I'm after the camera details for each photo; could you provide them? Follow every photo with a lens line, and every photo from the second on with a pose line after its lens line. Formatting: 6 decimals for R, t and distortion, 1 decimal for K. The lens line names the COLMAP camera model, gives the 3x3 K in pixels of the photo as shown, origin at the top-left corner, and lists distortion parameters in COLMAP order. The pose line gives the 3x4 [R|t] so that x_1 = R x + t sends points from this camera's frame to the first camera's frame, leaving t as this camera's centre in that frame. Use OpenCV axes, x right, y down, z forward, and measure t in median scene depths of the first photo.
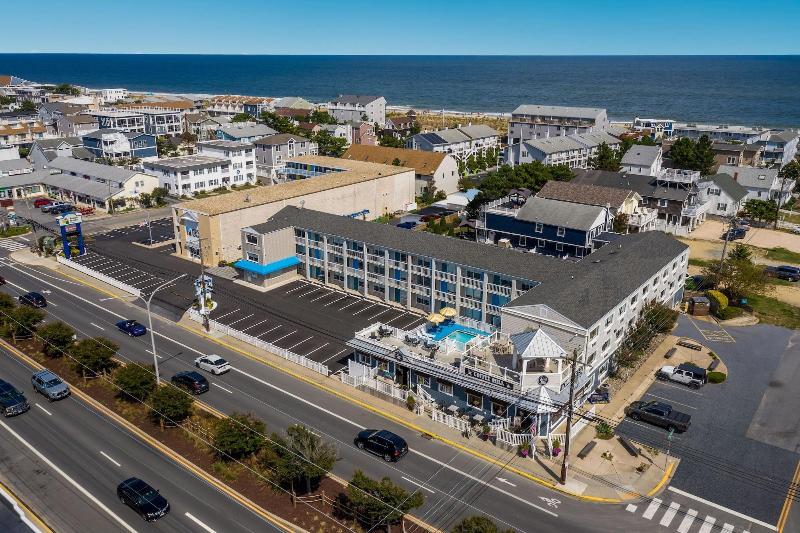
lens RADIAL K [[626.2, 0, 400.0], [0, 626.2, 266.5], [0, 0, 1]] dist [0.003414, 0.000323]
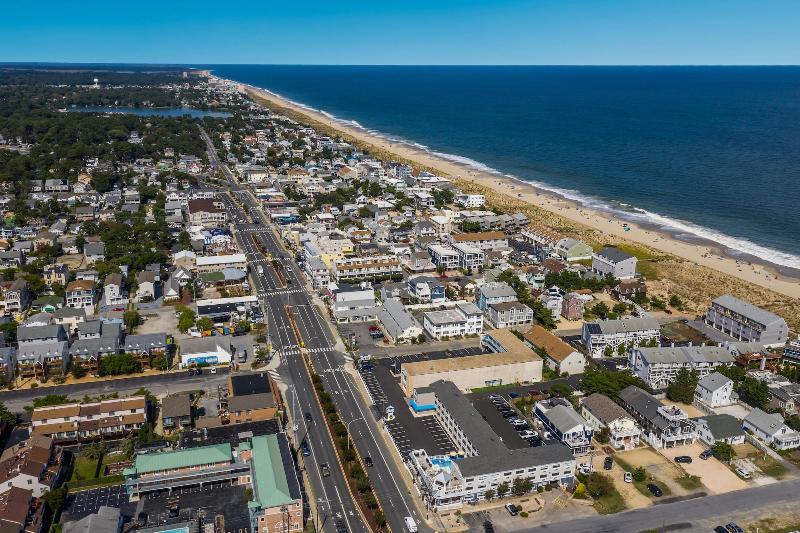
lens RADIAL K [[661.3, 0, 400.0], [0, 661.3, 266.5], [0, 0, 1]] dist [0.009628, 0.004484]
pose [[0.807277, 0.174833, -0.563682, 0.637878], [-0.195612, 0.980389, 0.023933, -0.344465], [0.556812, 0.090942, 0.825645, -0.701917]]
